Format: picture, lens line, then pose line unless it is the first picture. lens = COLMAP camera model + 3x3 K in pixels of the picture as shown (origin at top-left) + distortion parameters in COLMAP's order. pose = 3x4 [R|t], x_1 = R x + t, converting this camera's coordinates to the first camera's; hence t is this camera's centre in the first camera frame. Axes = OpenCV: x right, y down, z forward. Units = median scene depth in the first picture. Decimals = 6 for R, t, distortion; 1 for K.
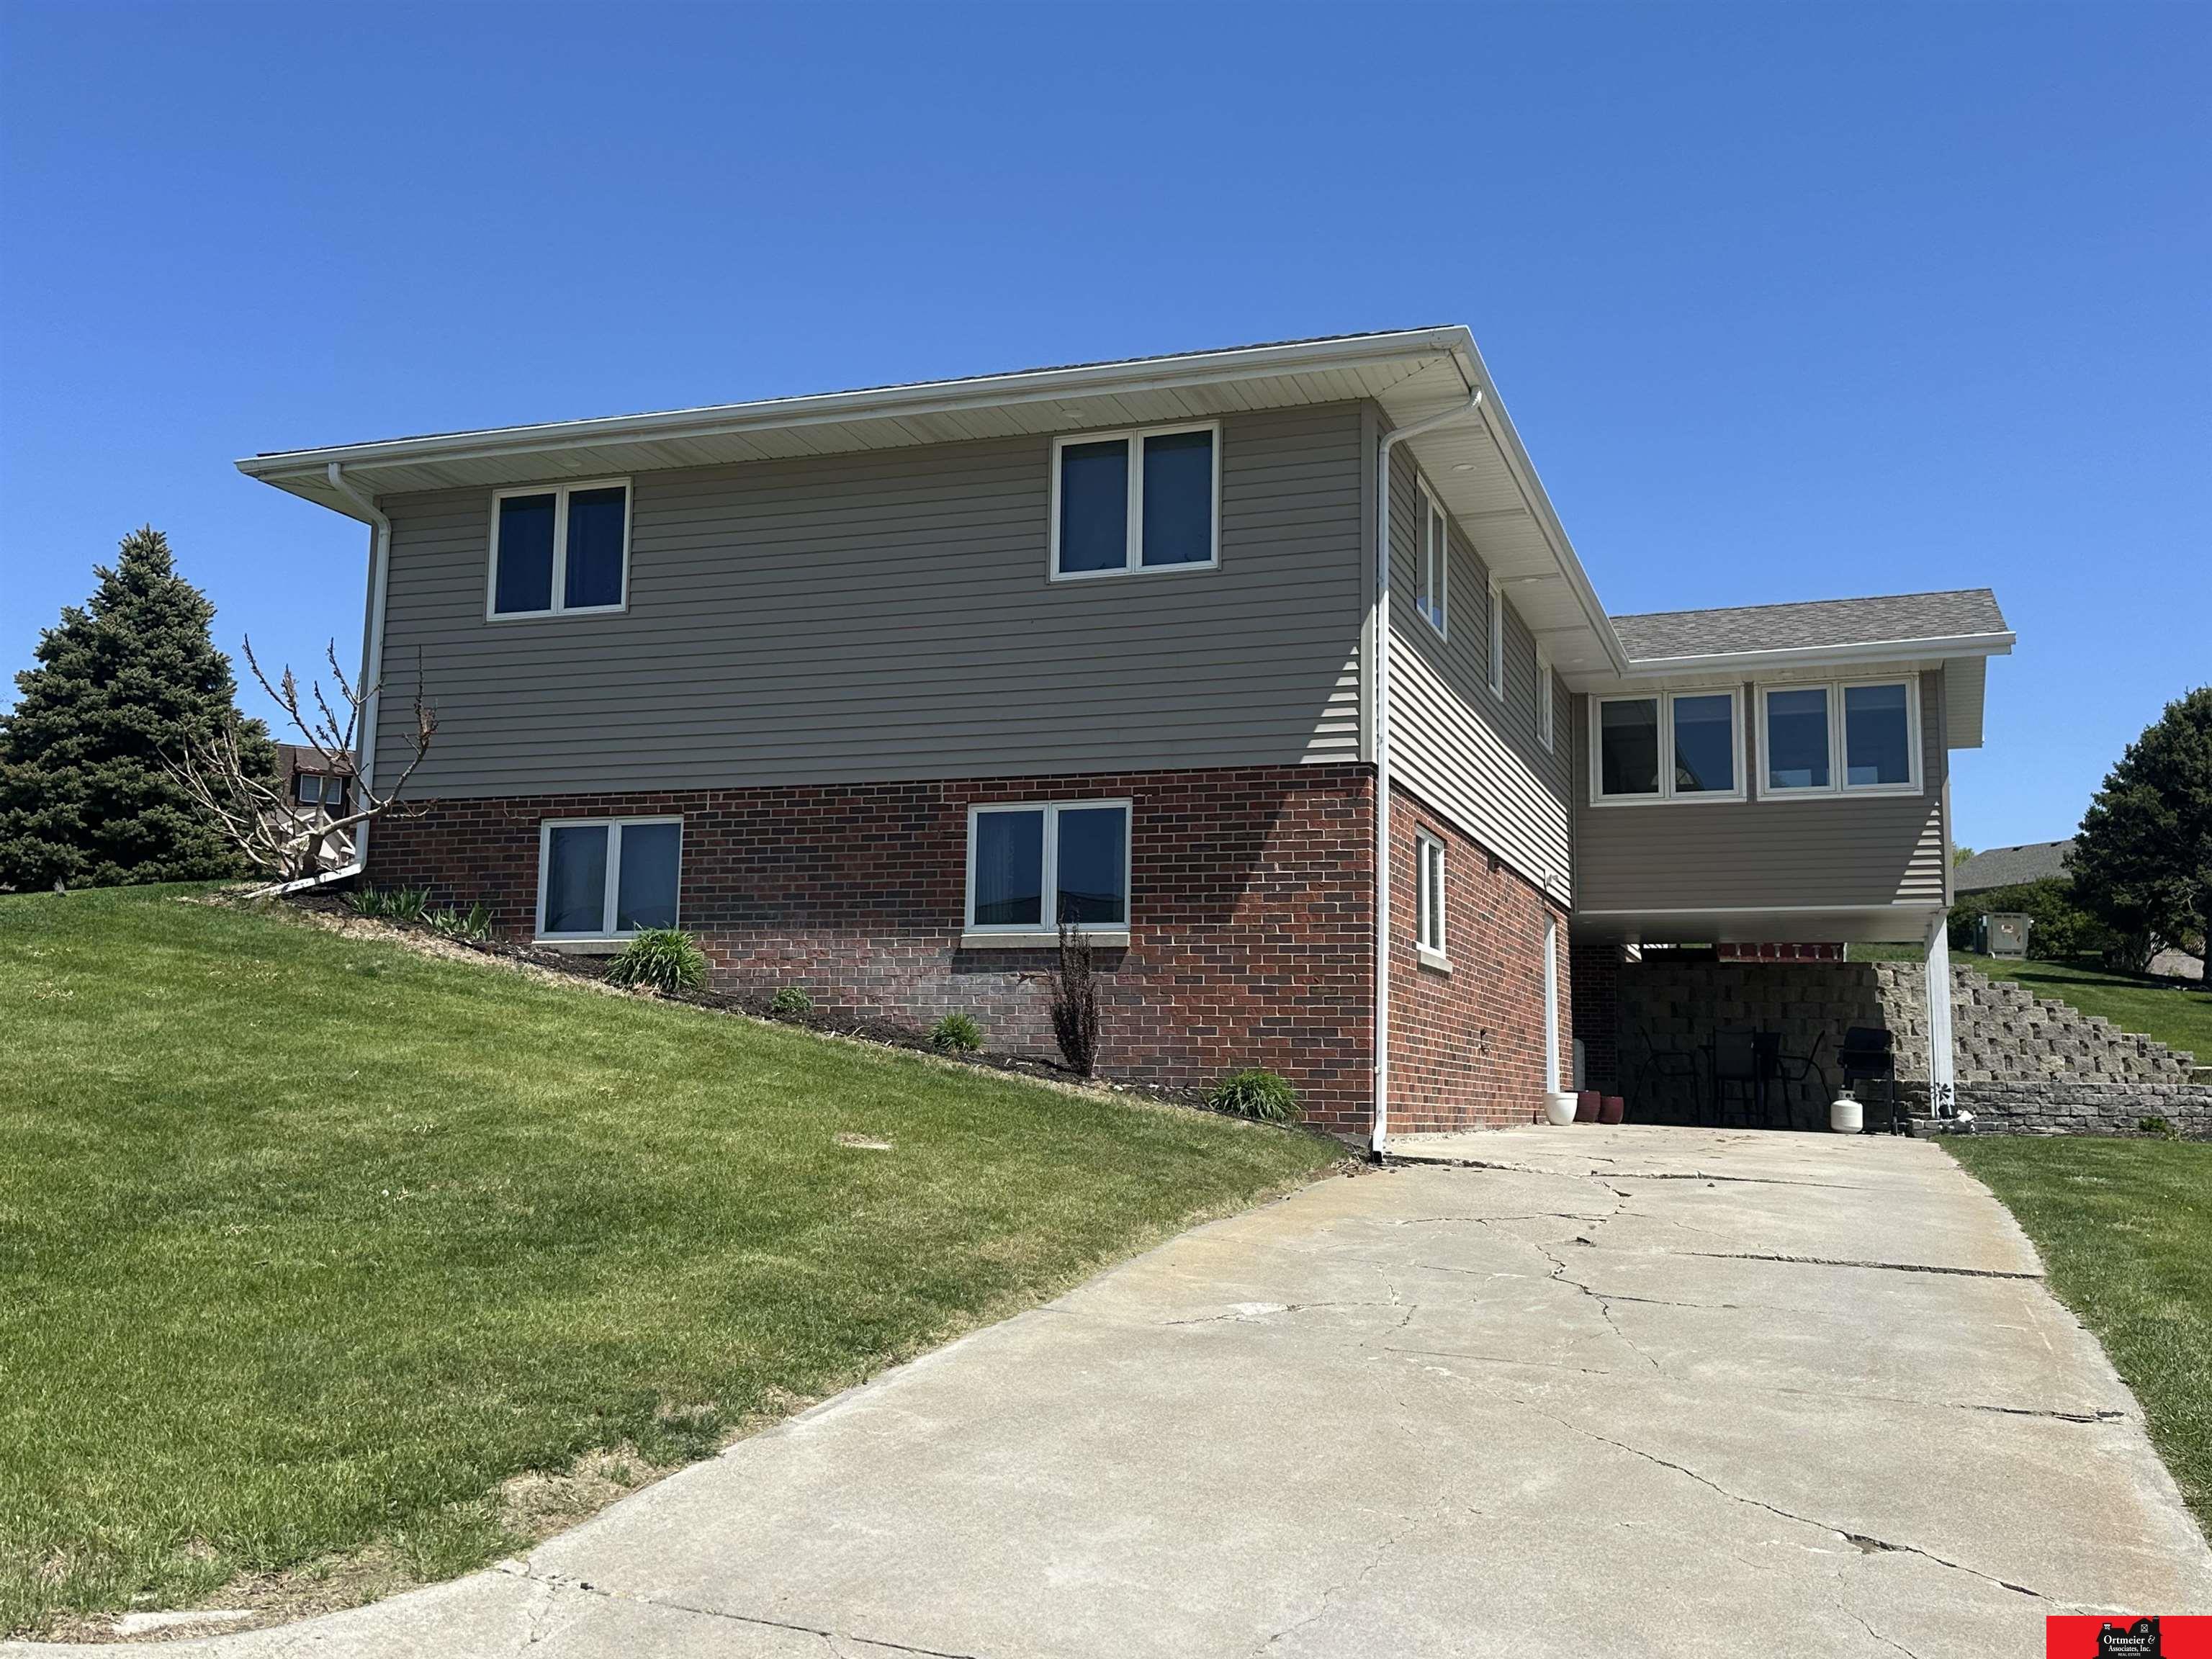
lens RADIAL K [[2026.1, 0, 1106.0], [0, 2026.1, 829.5], [0, 0, 1]] dist [0.172274, -0.328311]
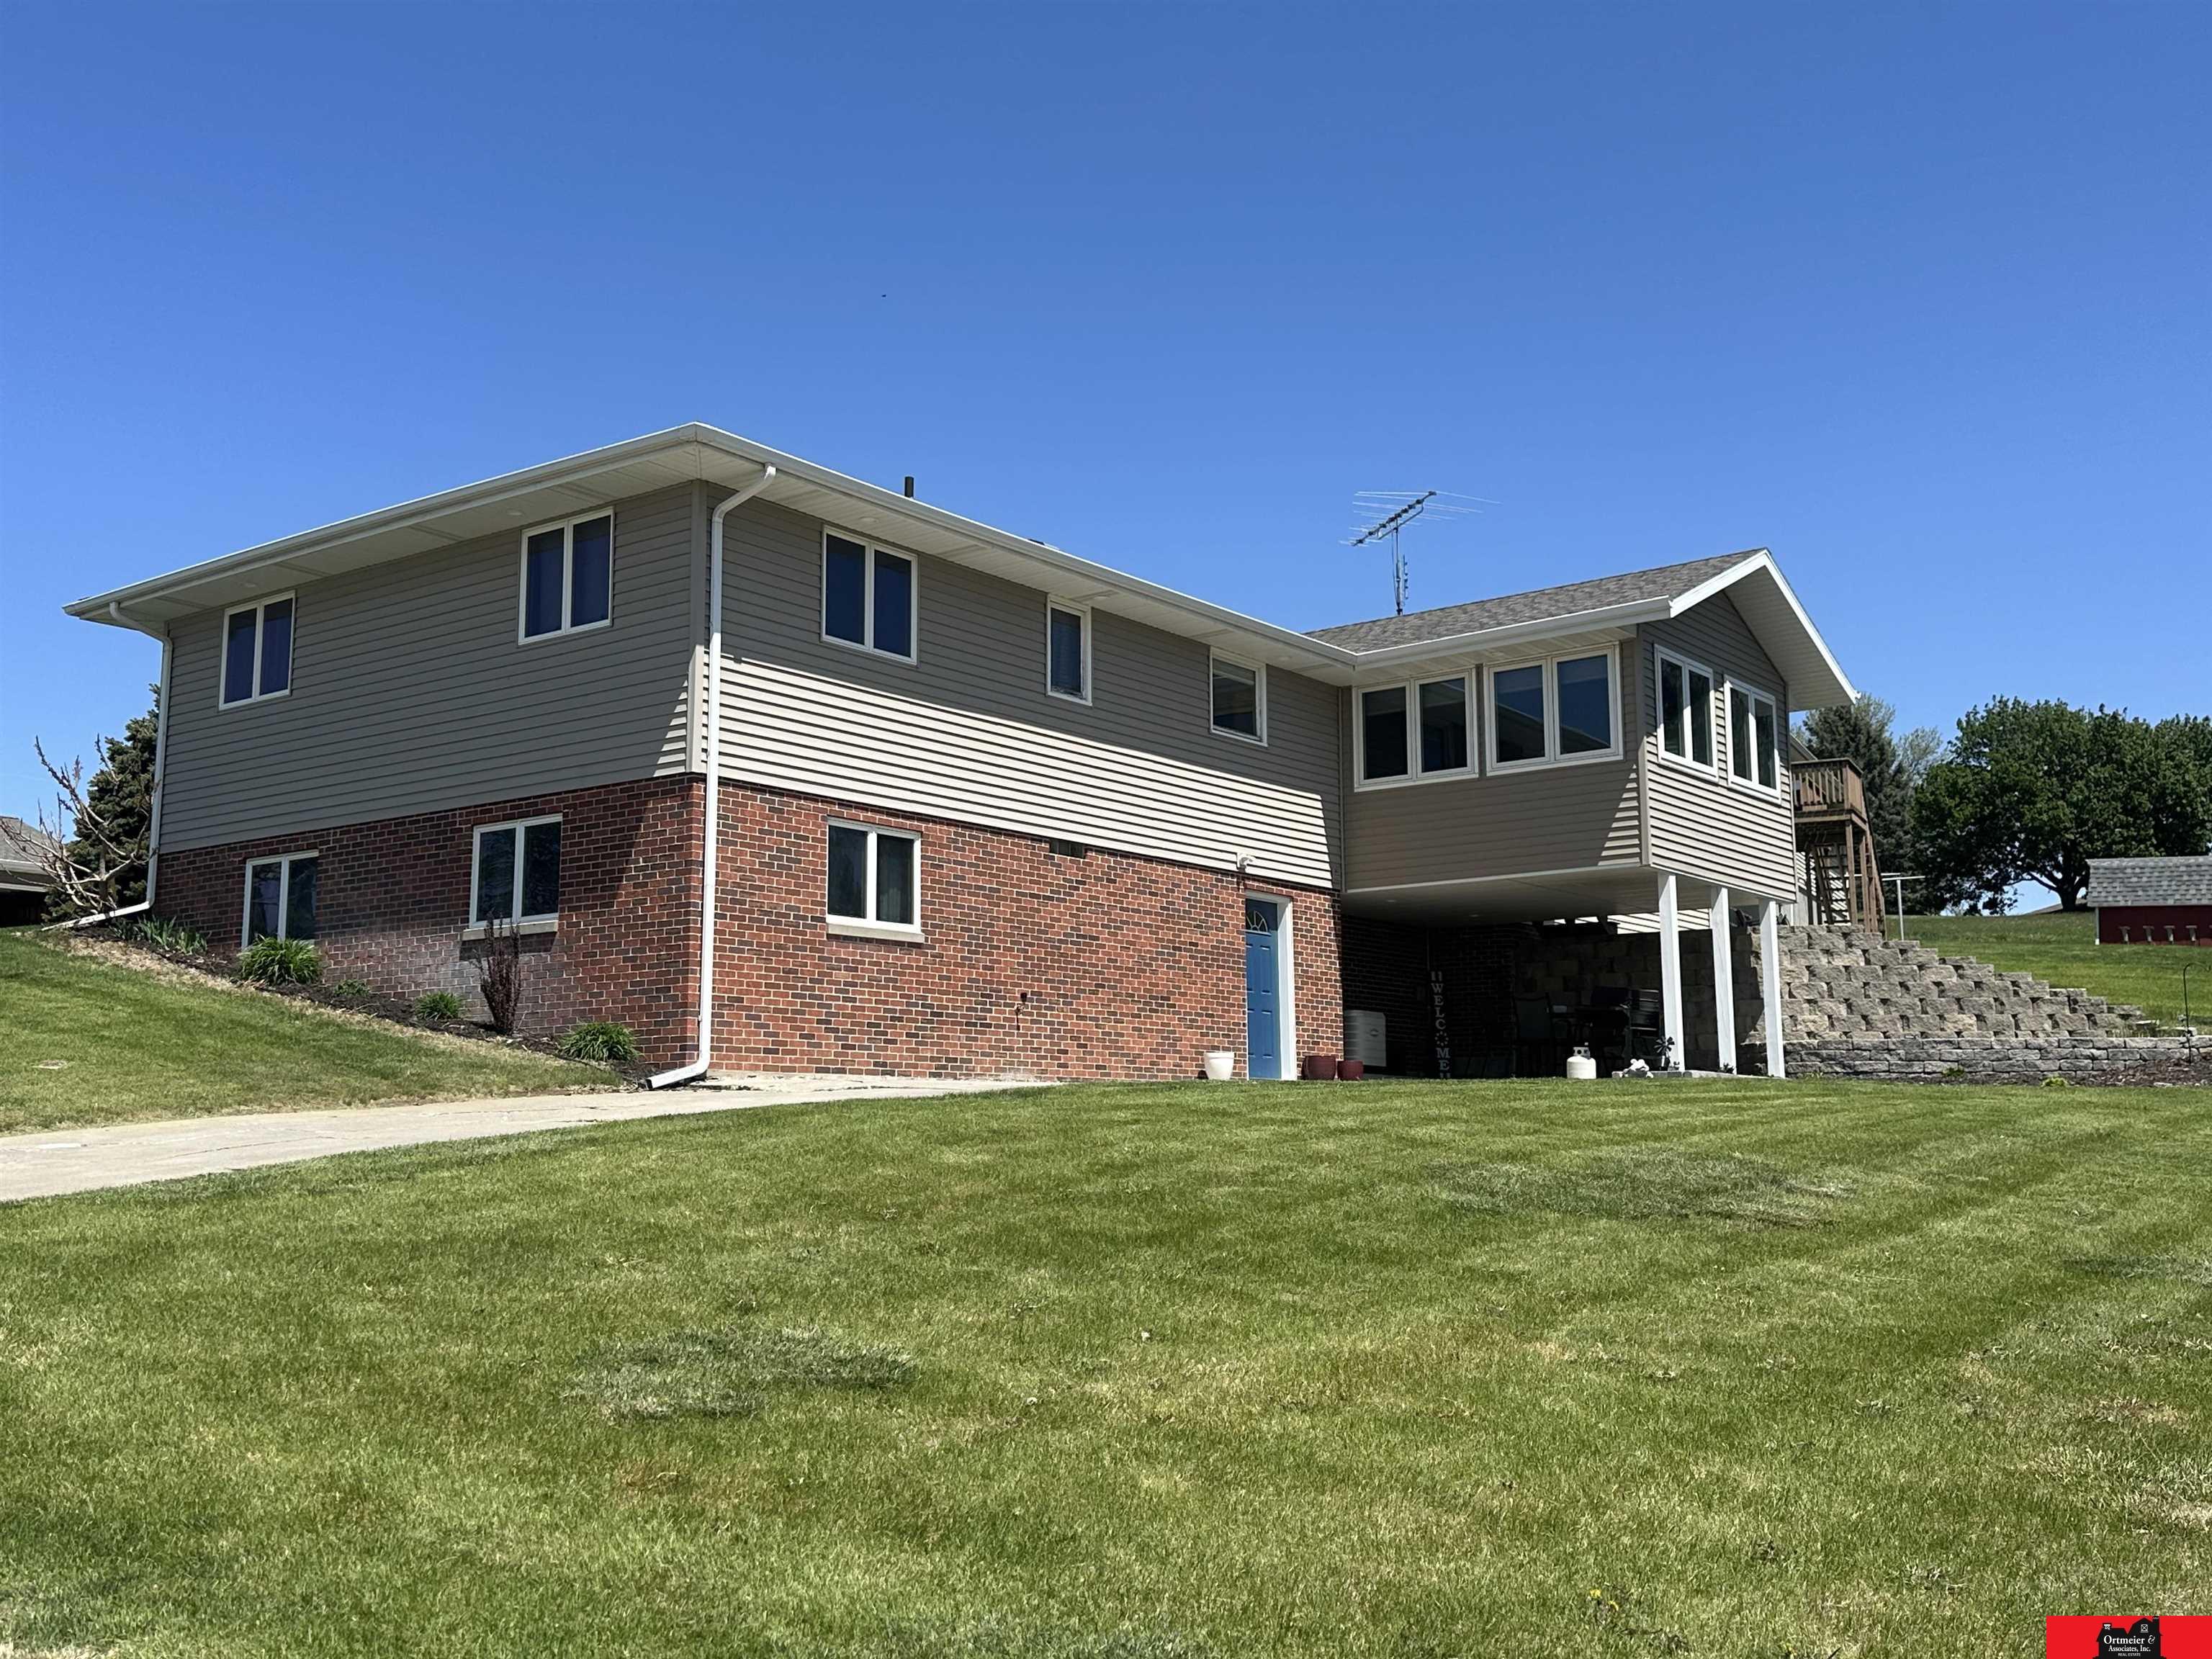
lens RADIAL K [[2167.6, 0, 1106.0], [0, 2167.6, 829.5], [0, 0, 1]] dist [0.073517, -0.012876]
pose [[0.955780, -0.064004, -0.287033, 0.626158], [0.059112, 0.997921, -0.025686, 0.042669], [0.288080, 0.007583, 0.957576, -0.166155]]
